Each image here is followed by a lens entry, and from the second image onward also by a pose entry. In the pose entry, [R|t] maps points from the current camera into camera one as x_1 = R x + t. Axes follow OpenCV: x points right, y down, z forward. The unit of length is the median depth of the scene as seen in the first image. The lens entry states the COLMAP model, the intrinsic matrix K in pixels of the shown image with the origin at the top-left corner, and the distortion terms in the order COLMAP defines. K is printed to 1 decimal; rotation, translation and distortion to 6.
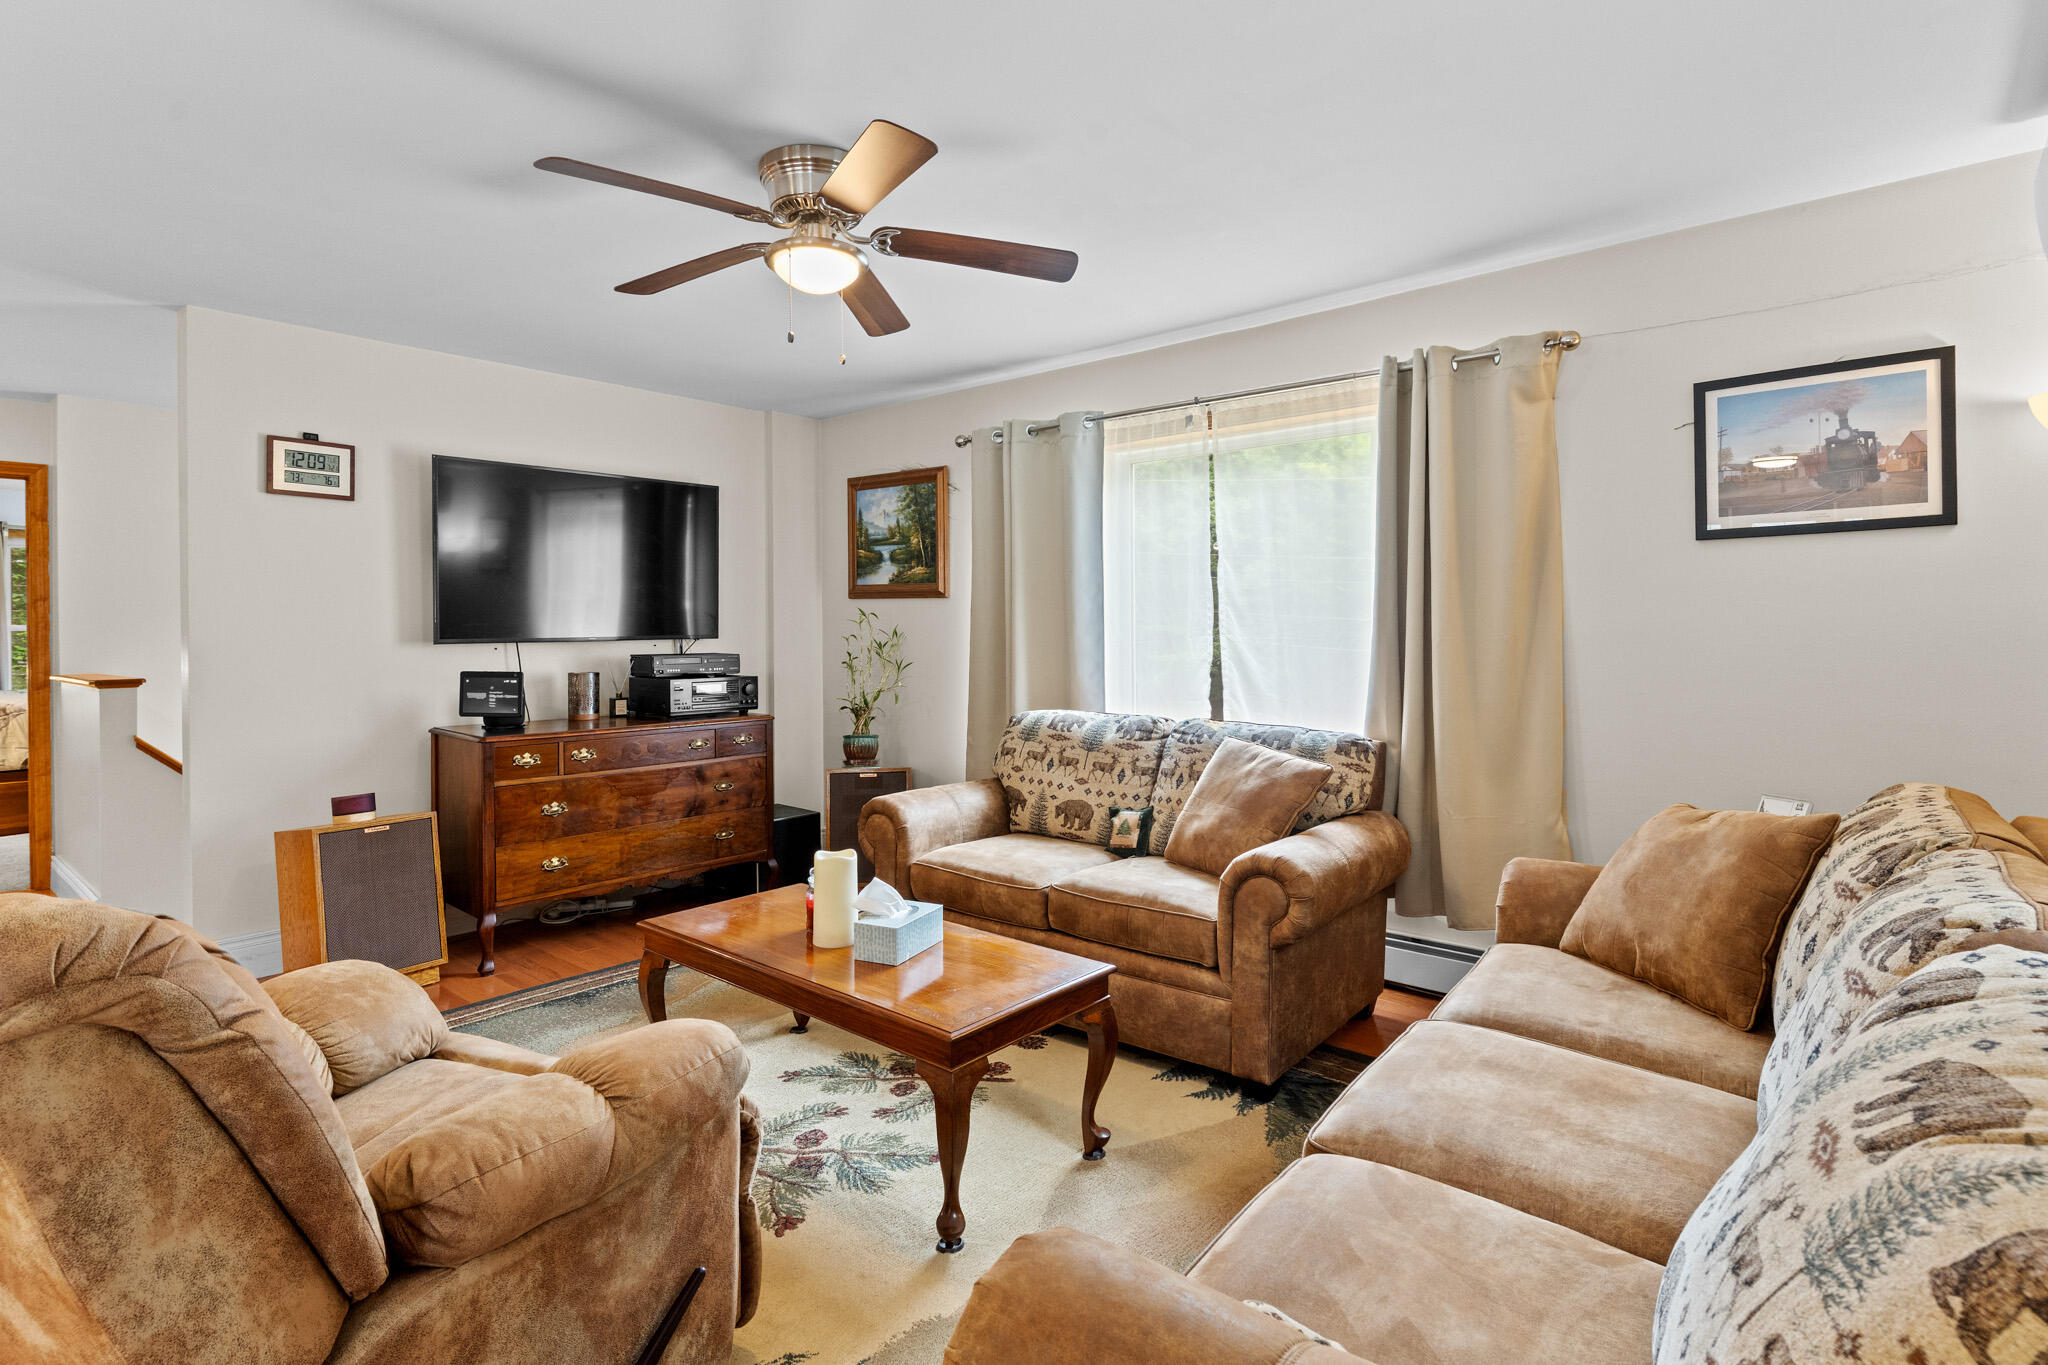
lens RADIAL K [[1038.7, 0, 1021.8], [0, 1038.7, 627.3], [0, 0, 1]] dist [-0.000431, -0.000707]
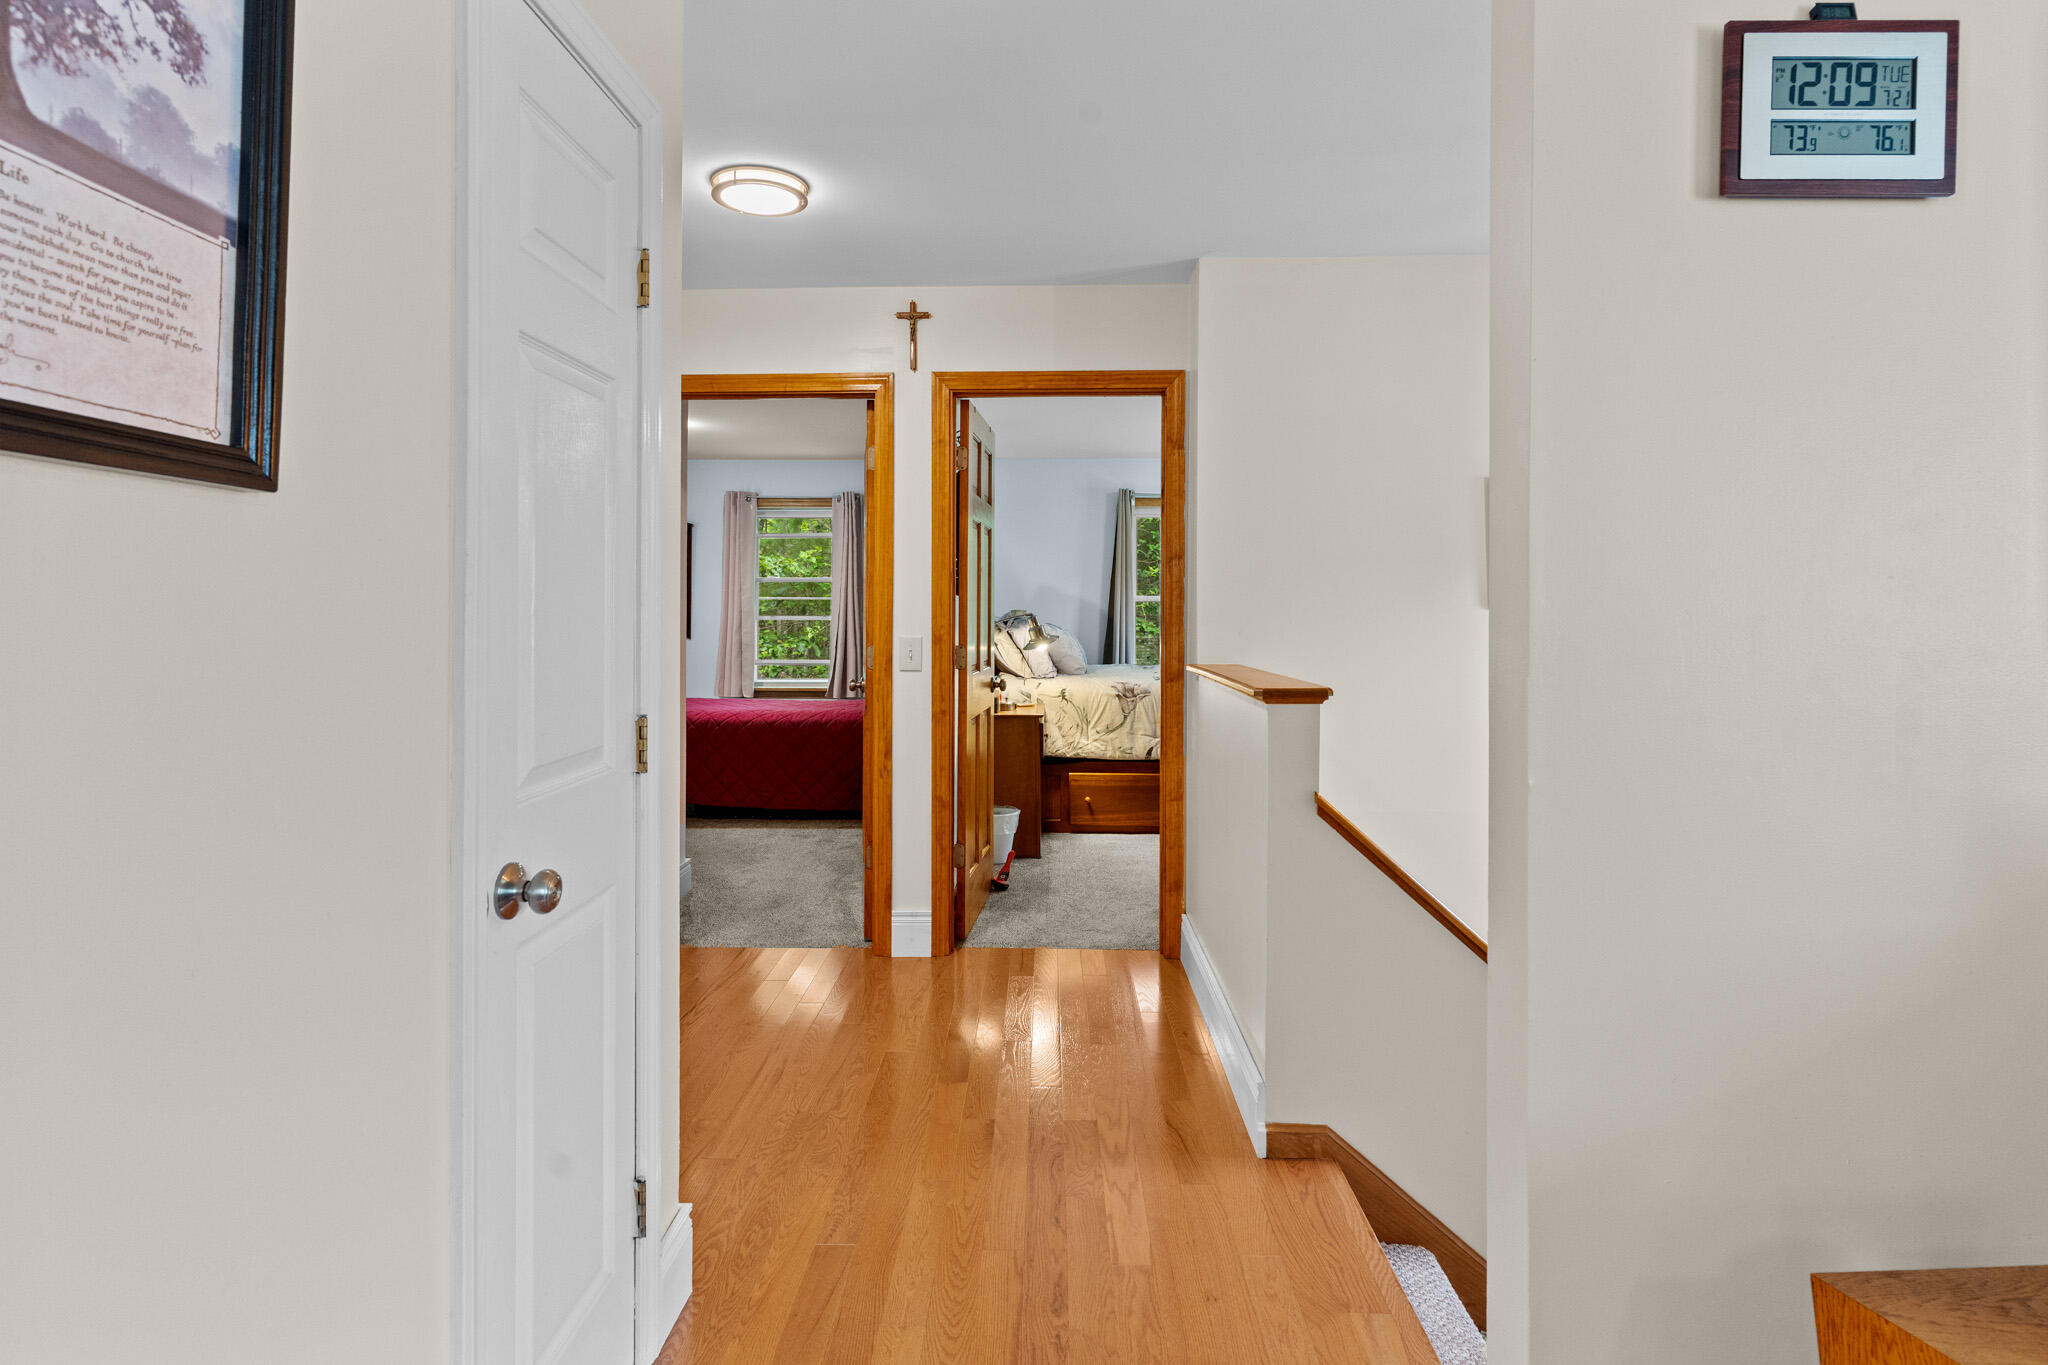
lens RADIAL K [[1038.7, 0, 1021.8], [0, 1038.7, 627.3], [0, 0, 1]] dist [-0.000431, -0.000707]
pose [[0.637131, 0.024370, -0.770371, -0.603314], [-0.002250, 0.999555, 0.029760, 0.001625], [0.770753, -0.017228, 0.636902, 0.601993]]
